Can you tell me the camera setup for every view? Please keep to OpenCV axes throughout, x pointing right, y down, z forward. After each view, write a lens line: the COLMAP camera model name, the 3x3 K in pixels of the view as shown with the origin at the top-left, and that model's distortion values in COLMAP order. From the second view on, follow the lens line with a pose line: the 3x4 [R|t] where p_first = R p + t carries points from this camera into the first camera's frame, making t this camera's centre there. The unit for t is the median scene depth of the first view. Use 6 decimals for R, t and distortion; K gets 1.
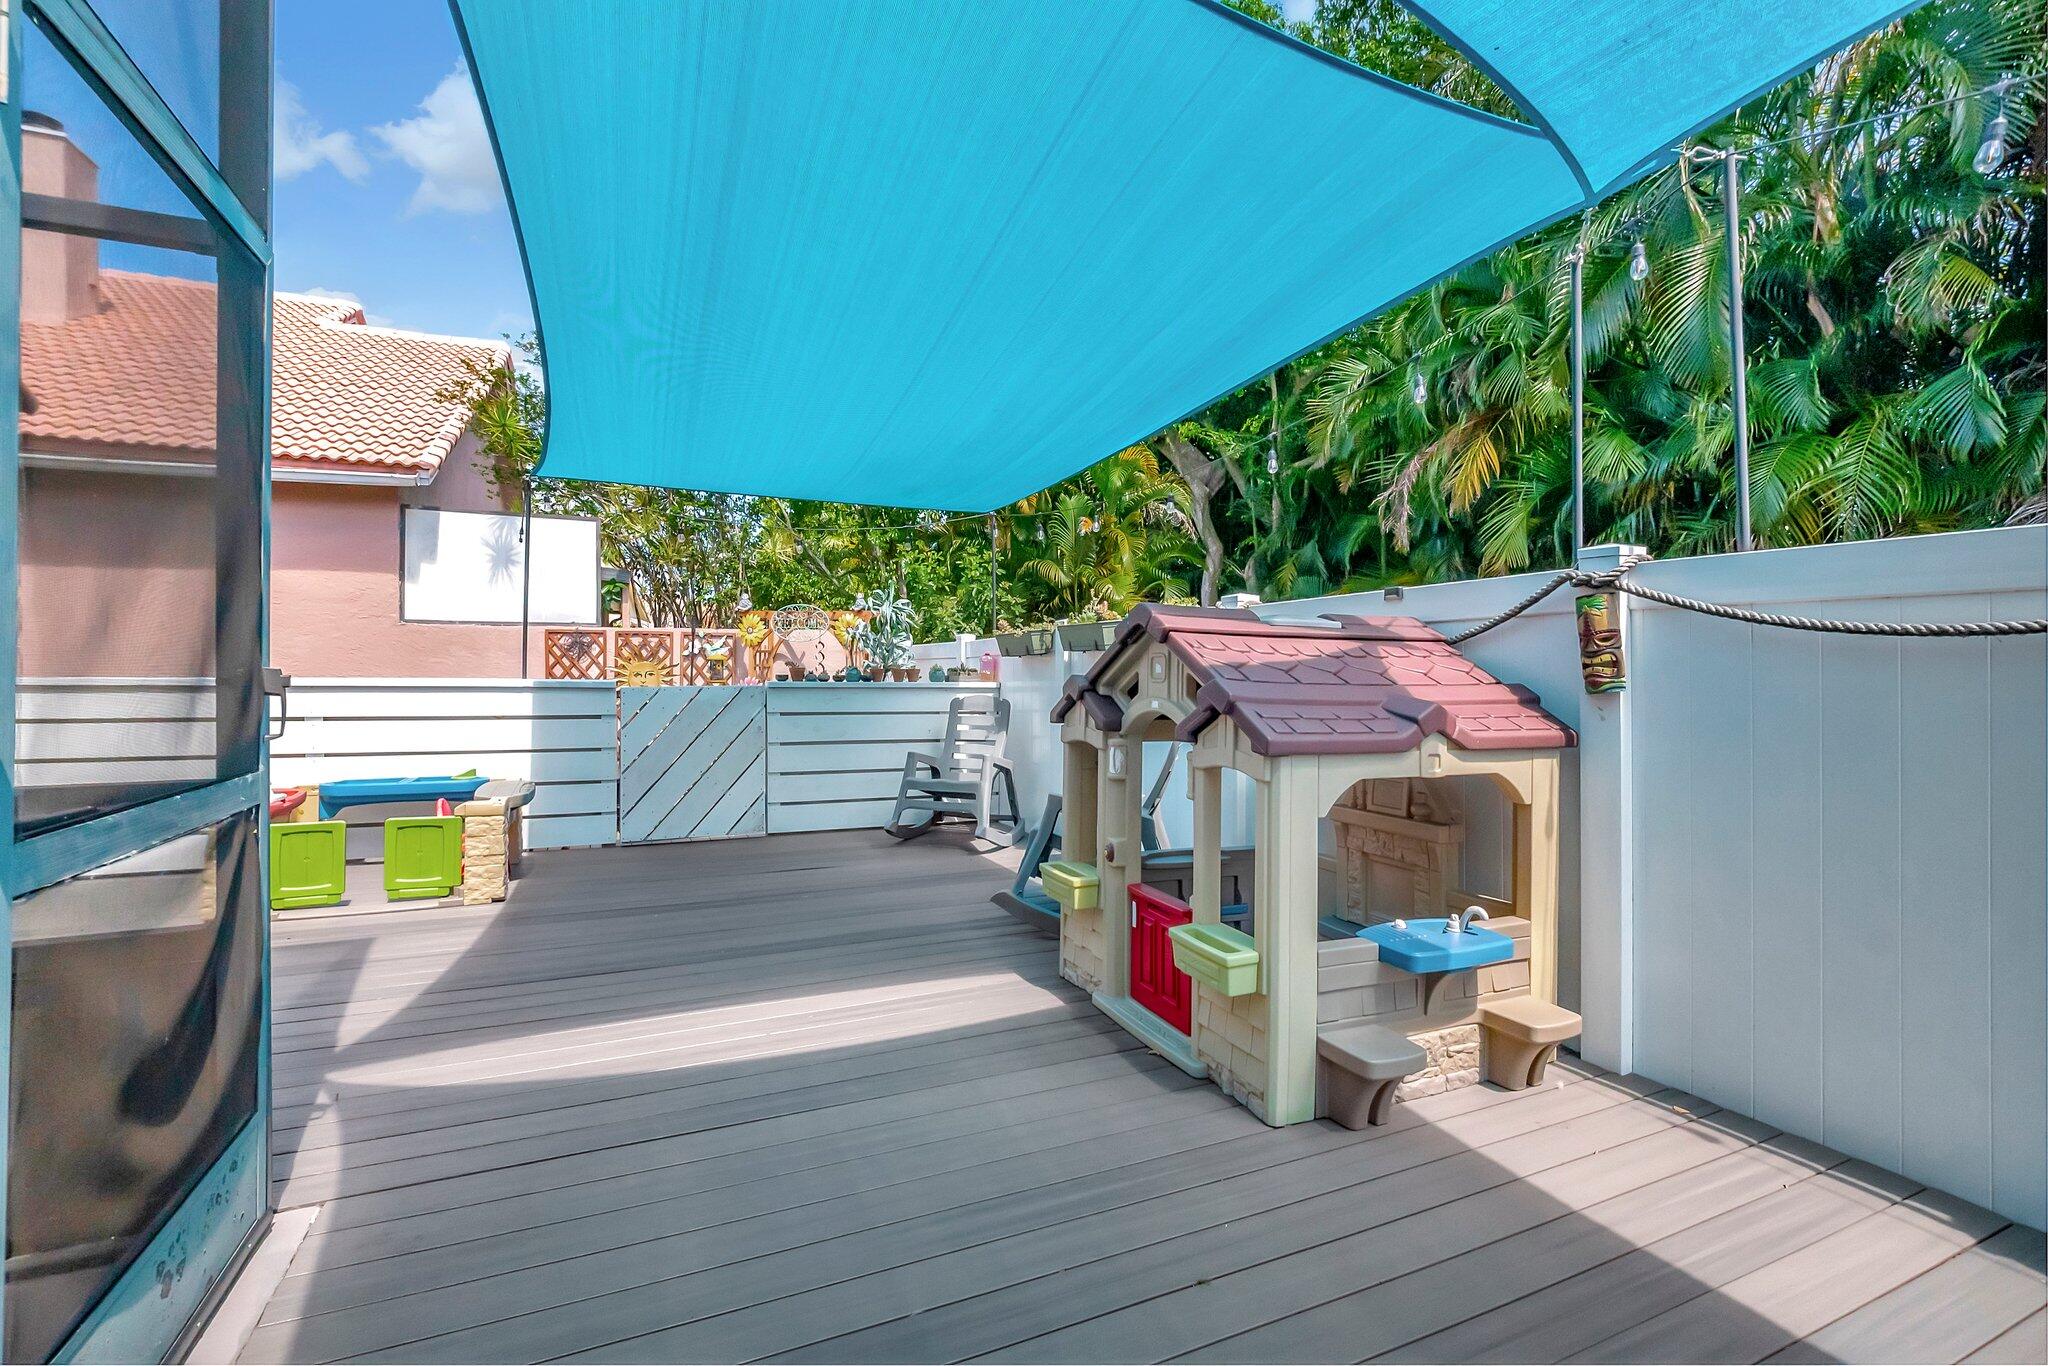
lens RADIAL K [[904.0, 0, 1024.4], [0, 904.0, 663.2], [0, 0, 1]] dist [0.001489, -0.000587]
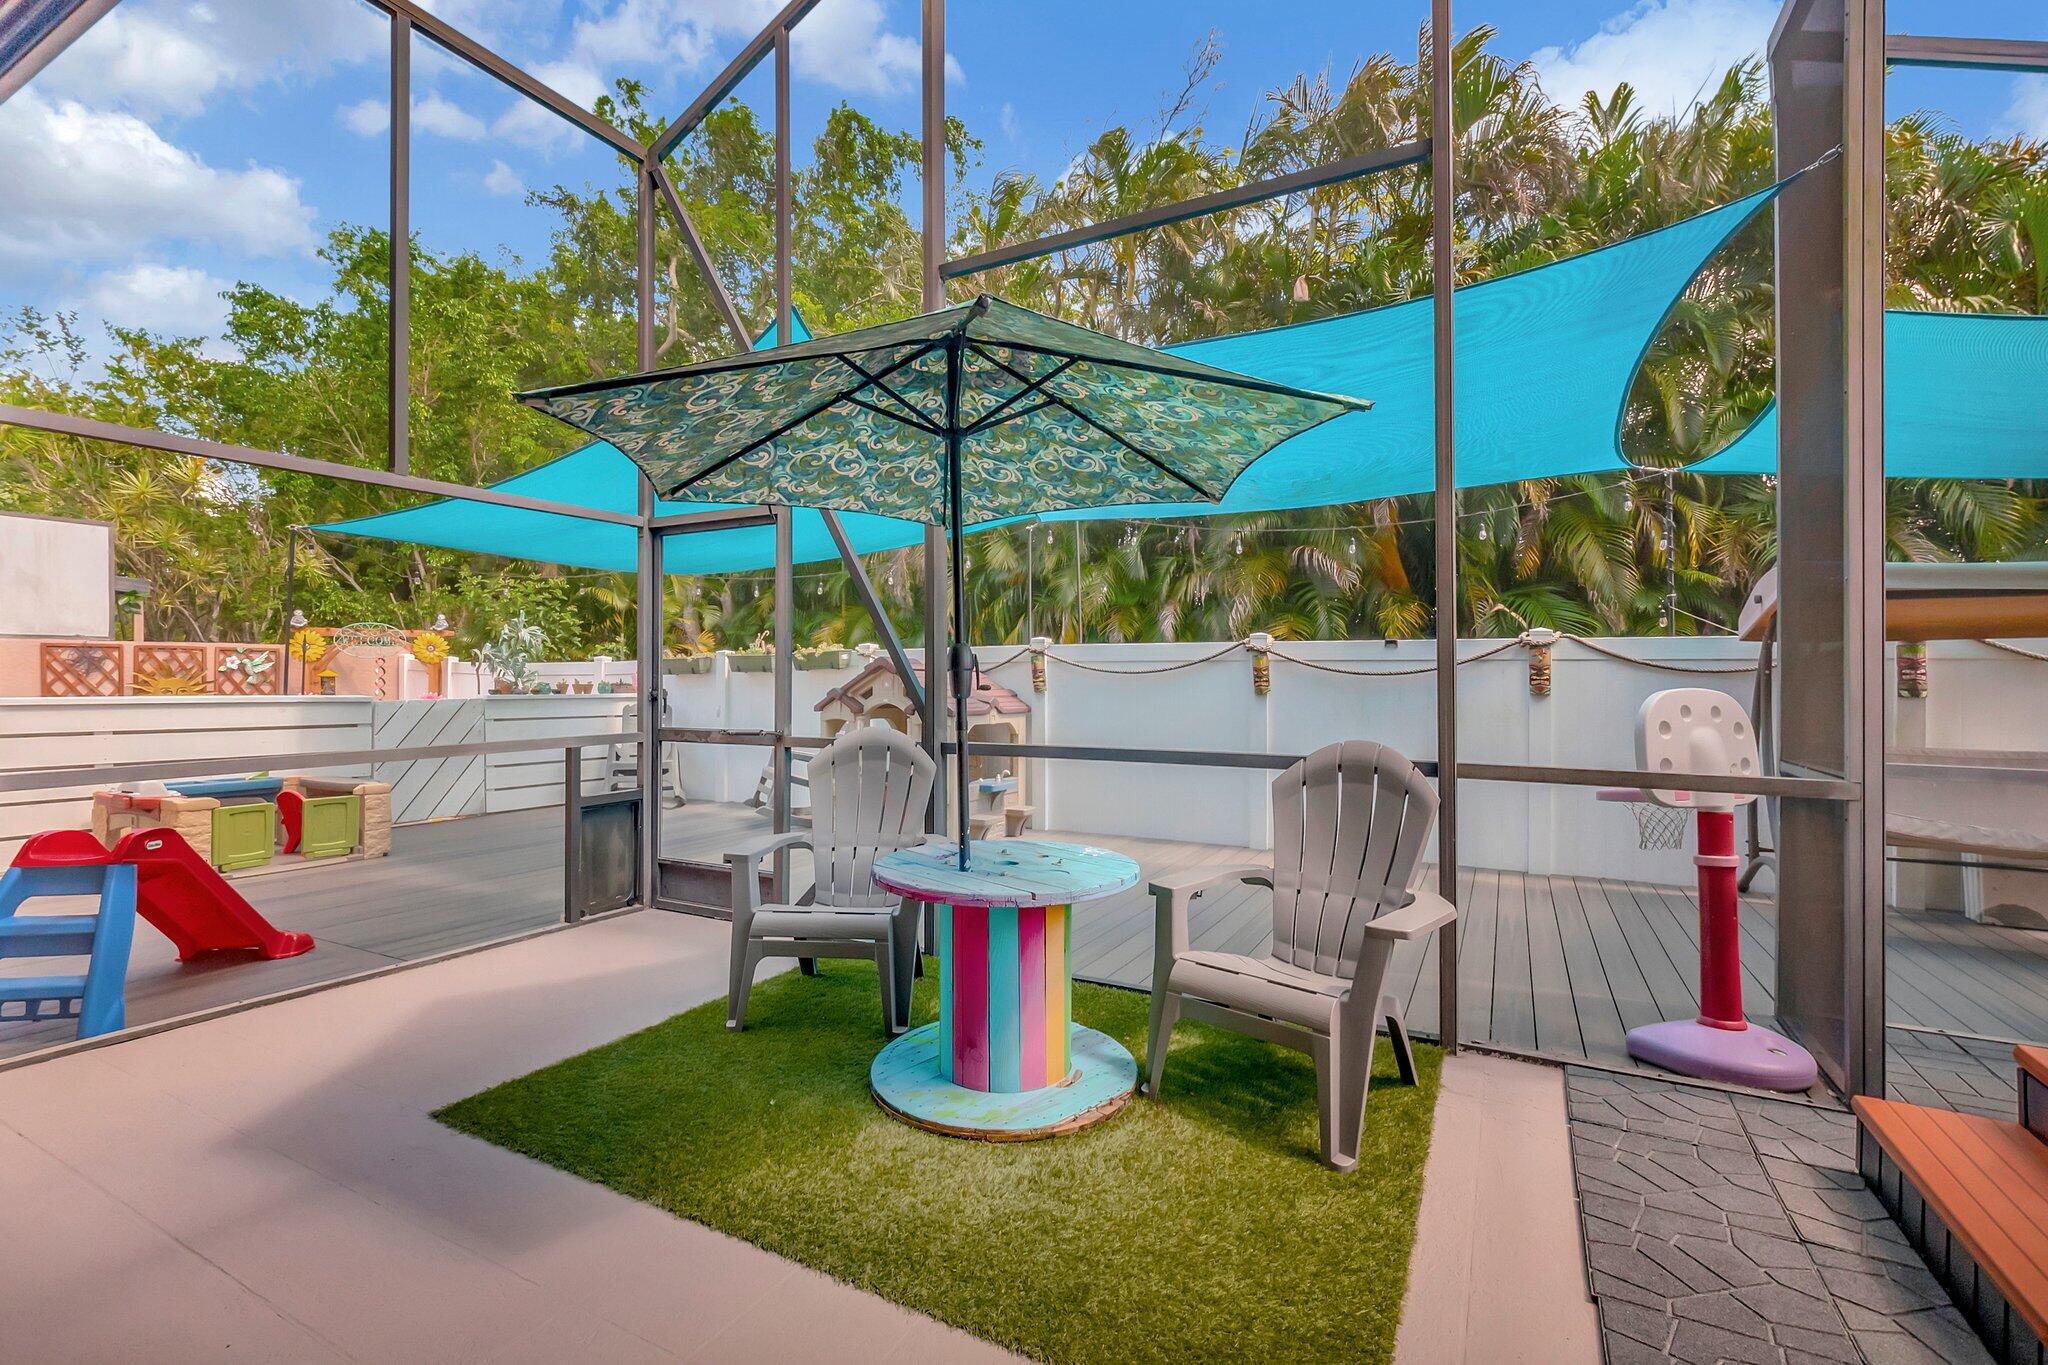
lens RADIAL K [[918.6, 0, 1013.4], [0, 918.6, 671.0], [0, 0, 1]] dist [0.000741, -0.000188]
pose [[0.796428, 0.000239, 0.604733, -0.442956], [0.000126, 1.000000, -0.000560, -0.011777], [-0.604733, 0.000522, 0.796428, -0.467981]]
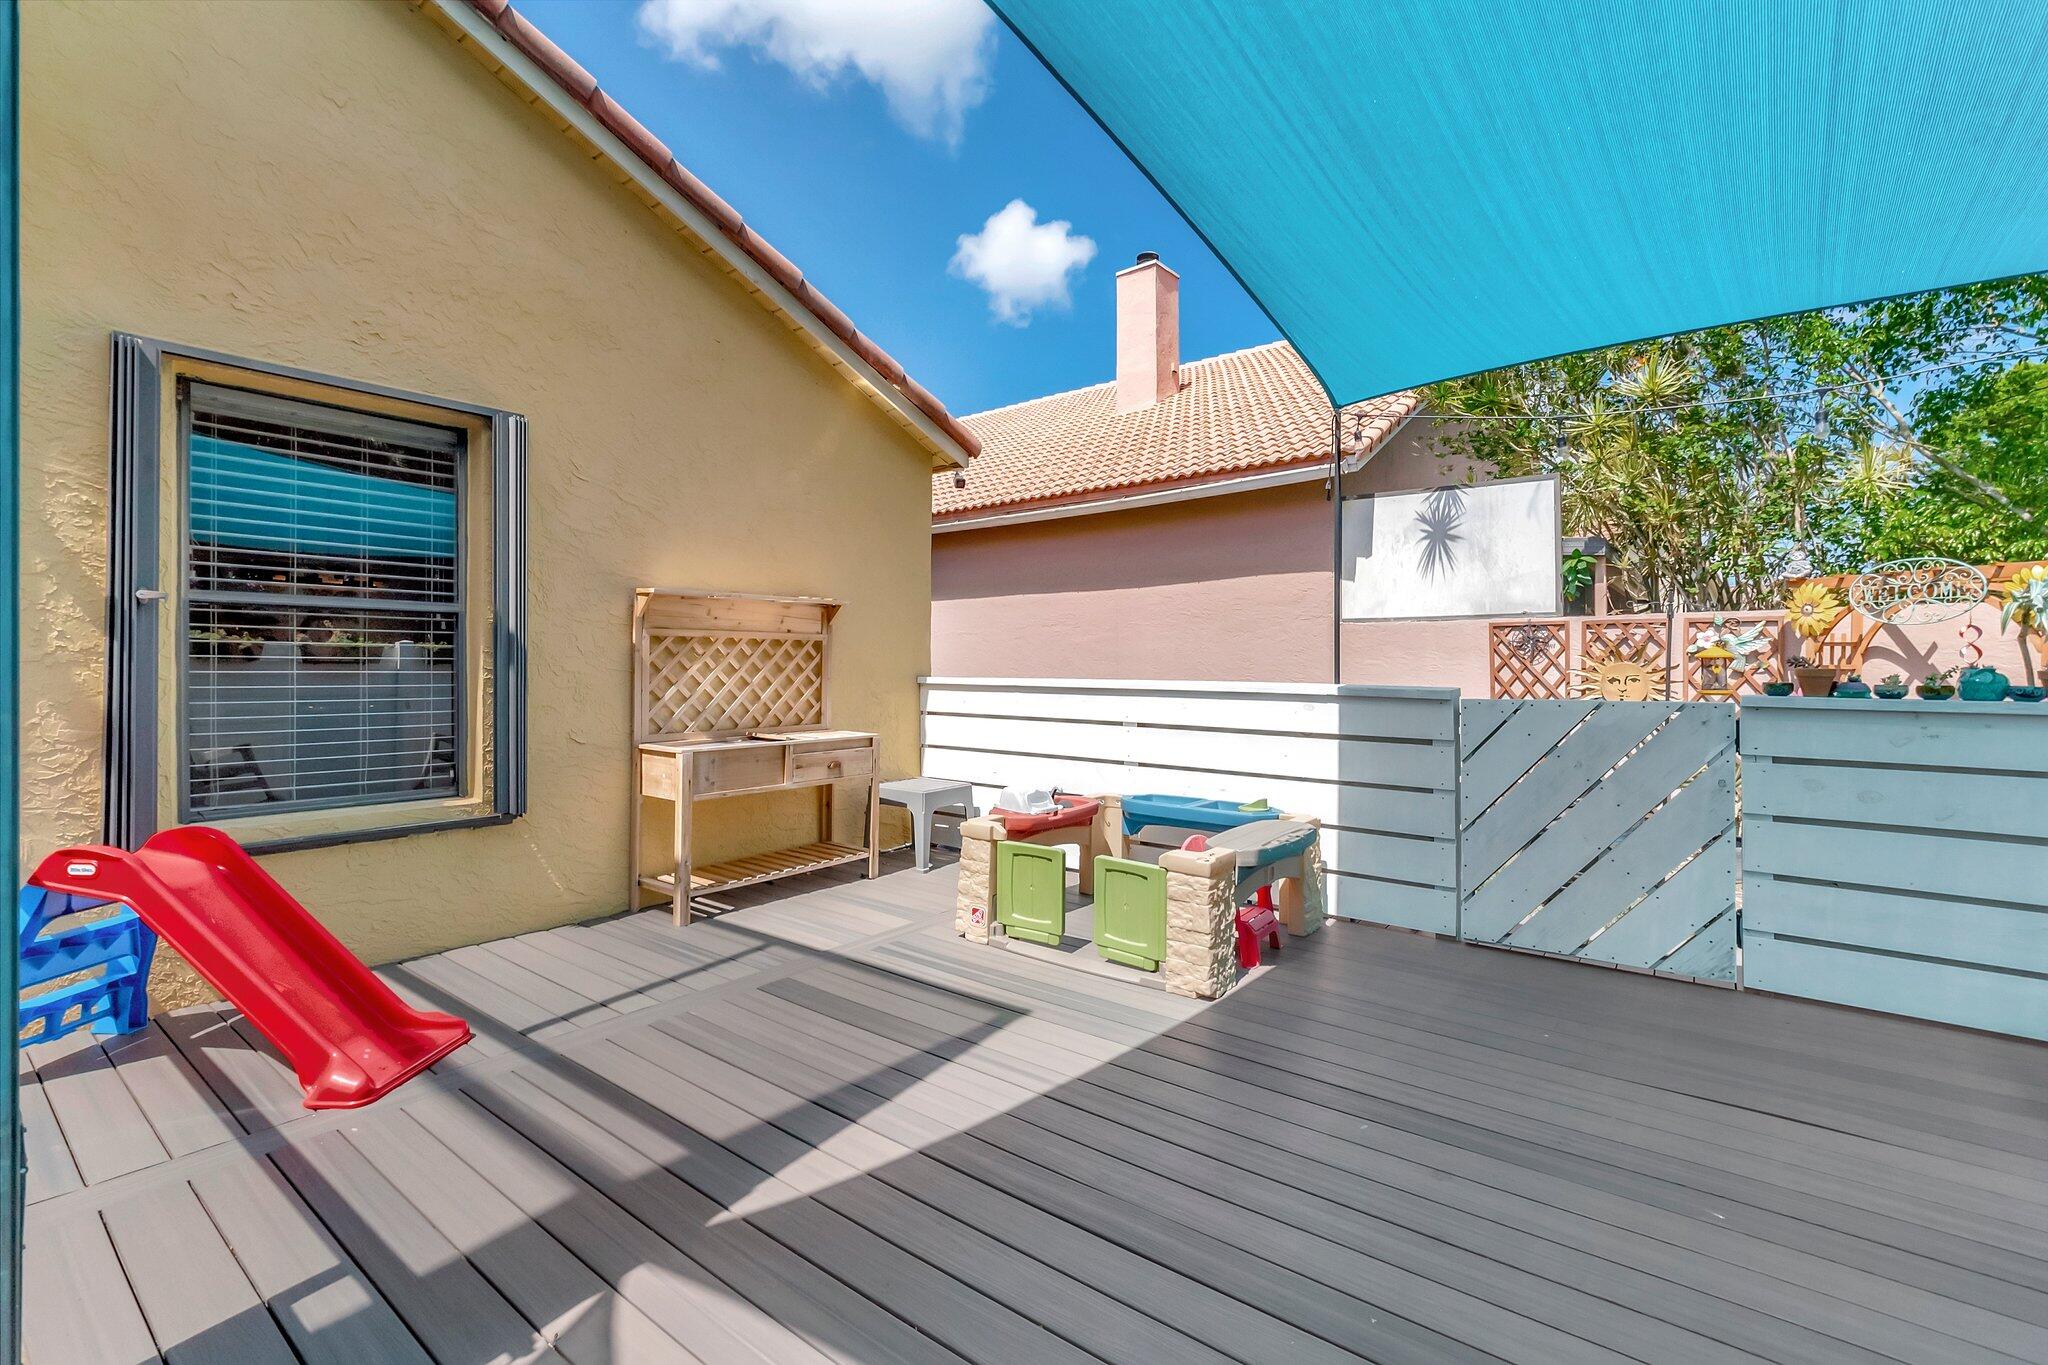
lens RADIAL K [[904.0, 0, 1024.4], [0, 904.0, 662.7], [0, 0, 1]] dist [0.001489, -0.000587]
pose [[0.468507, -0.008495, -0.883419, -0.014573], [0.003080, 0.999963, -0.007982, 0.004055], [0.883455, 0.001019, 0.468516, 0.361041]]
